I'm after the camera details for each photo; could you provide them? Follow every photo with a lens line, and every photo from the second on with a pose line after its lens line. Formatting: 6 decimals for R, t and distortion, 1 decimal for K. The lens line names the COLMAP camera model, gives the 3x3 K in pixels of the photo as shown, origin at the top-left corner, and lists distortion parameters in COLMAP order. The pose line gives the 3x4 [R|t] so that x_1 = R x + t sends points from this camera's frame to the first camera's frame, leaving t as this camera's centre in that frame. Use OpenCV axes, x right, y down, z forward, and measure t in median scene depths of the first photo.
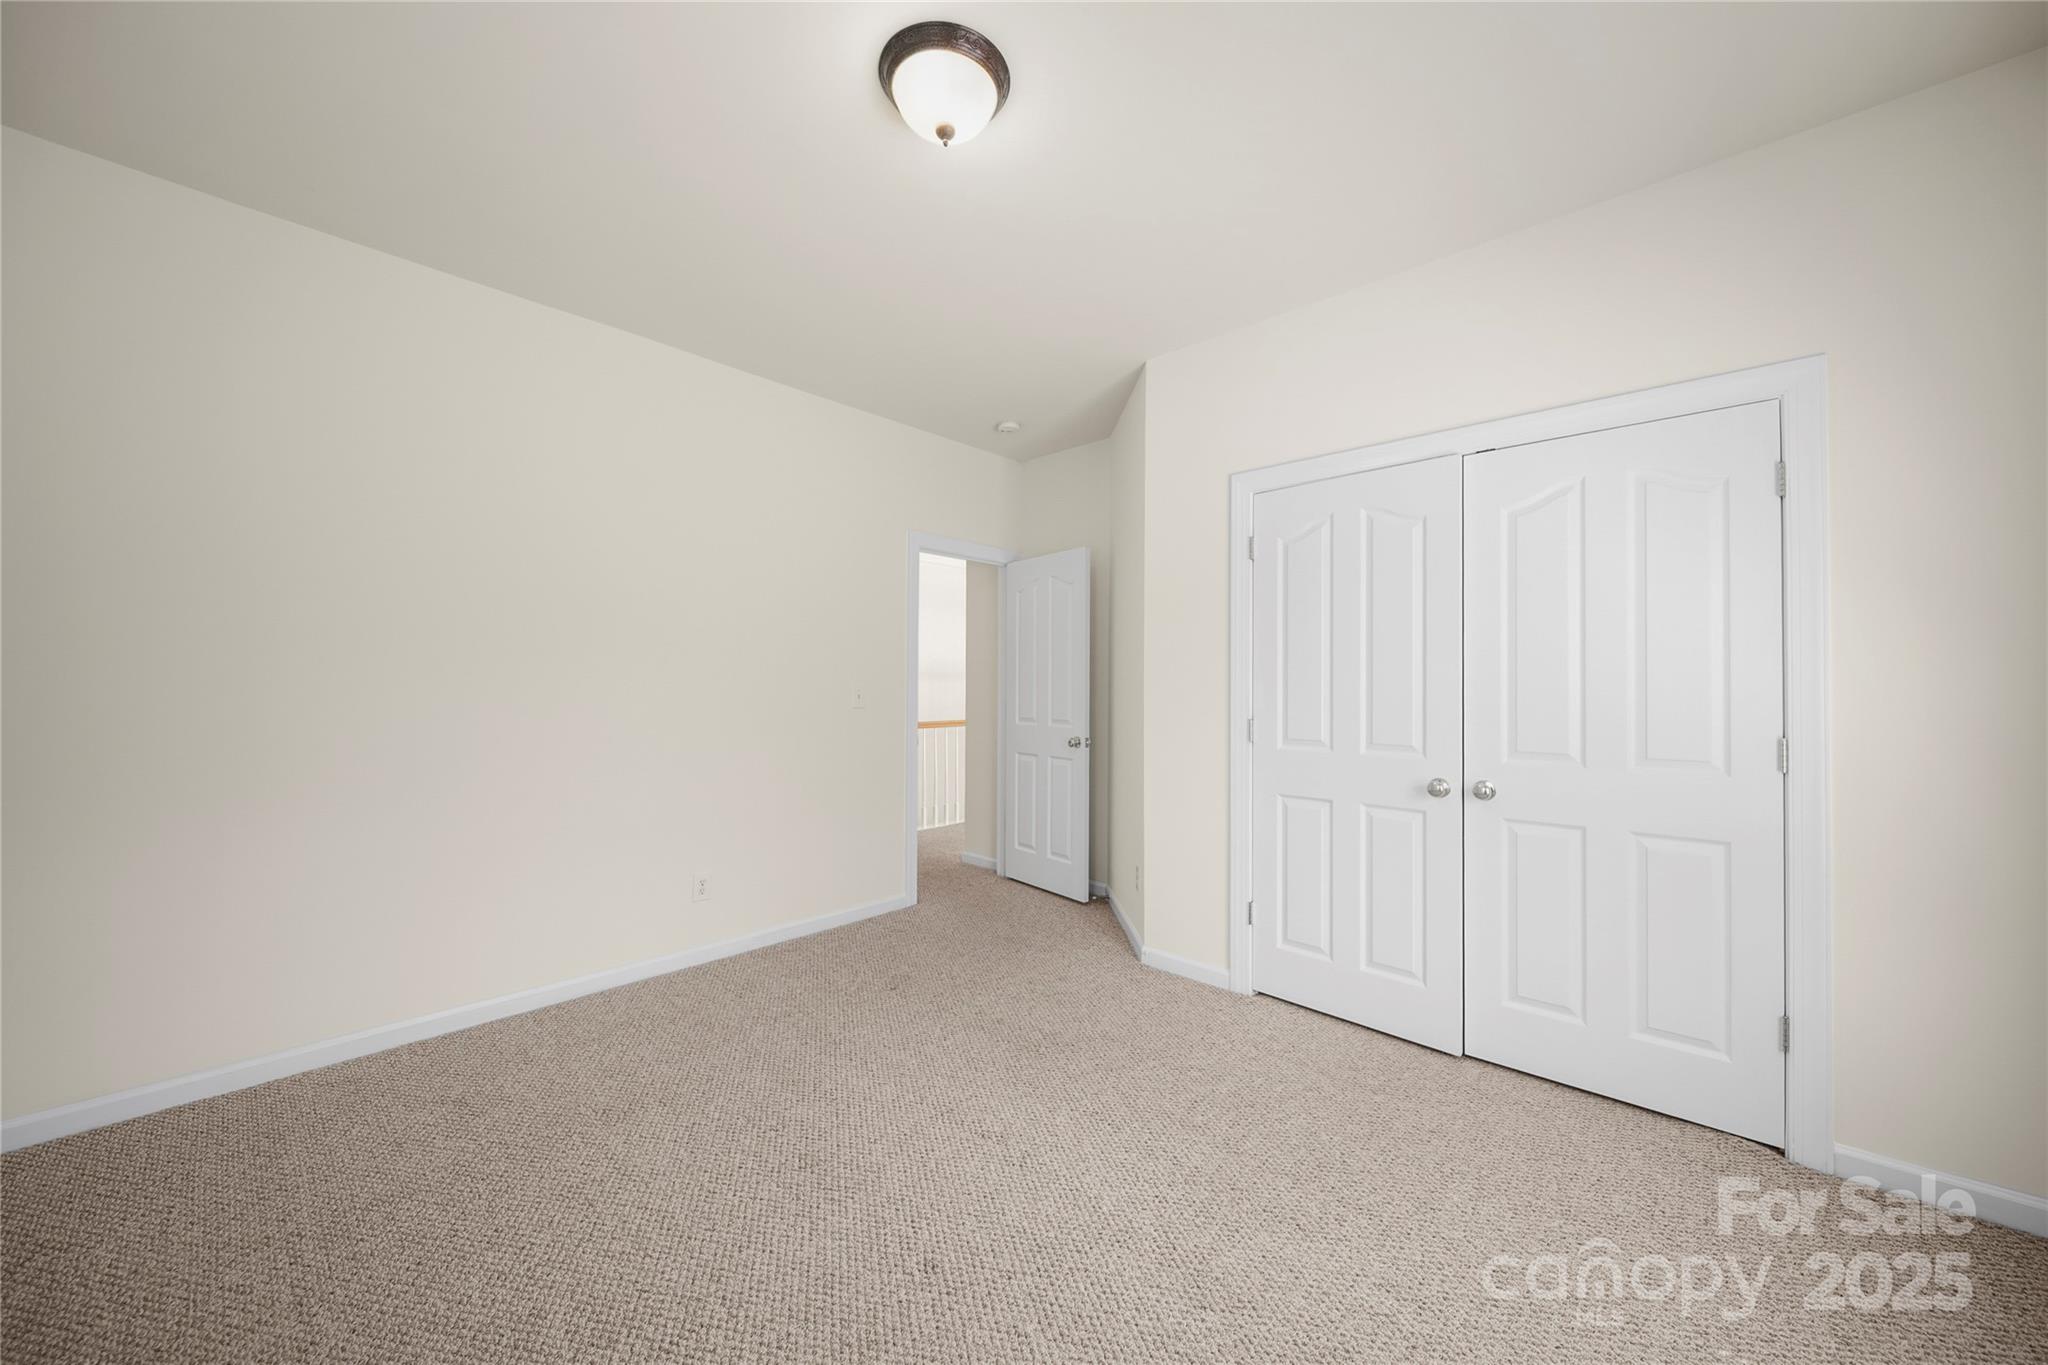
lens RADIAL K [[726.6, 0, 1044.9], [0, 726.6, 685.4], [0, 0, 1]] dist [0.001316, 0.000169]
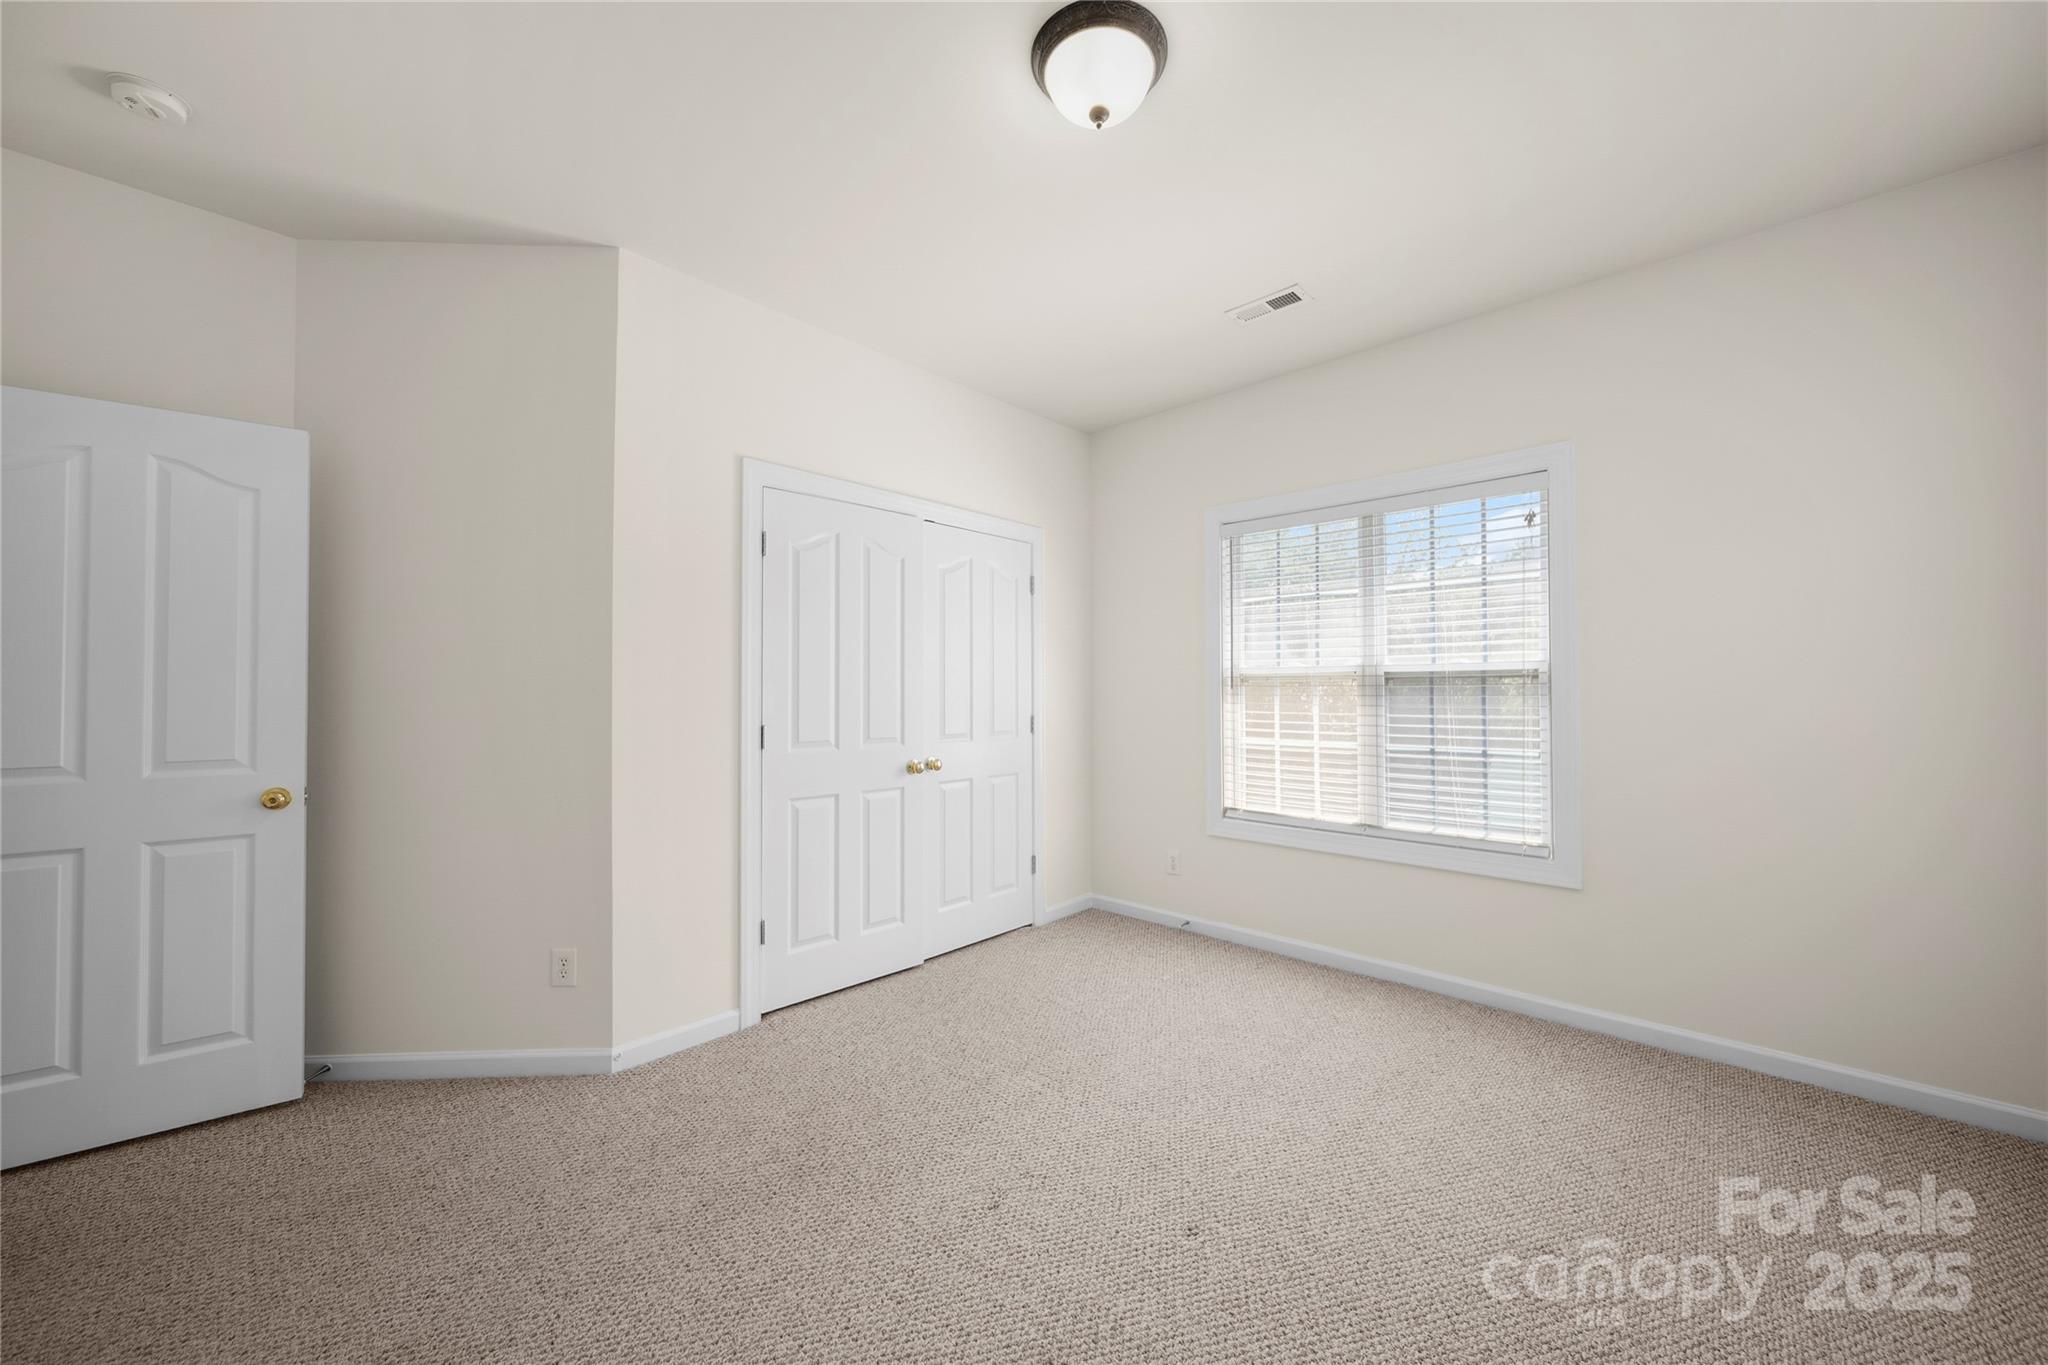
lens RADIAL K [[726.6, 0, 1037.8], [0, 726.6, 680.6], [0, 0, 1]] dist [0.001316, 0.000169]
pose [[0.024261, 0.008939, 0.999666, -0.644082], [-0.000416, 0.999960, -0.008931, -0.002996], [-0.999706, -0.000200, 0.024264, 0.620191]]
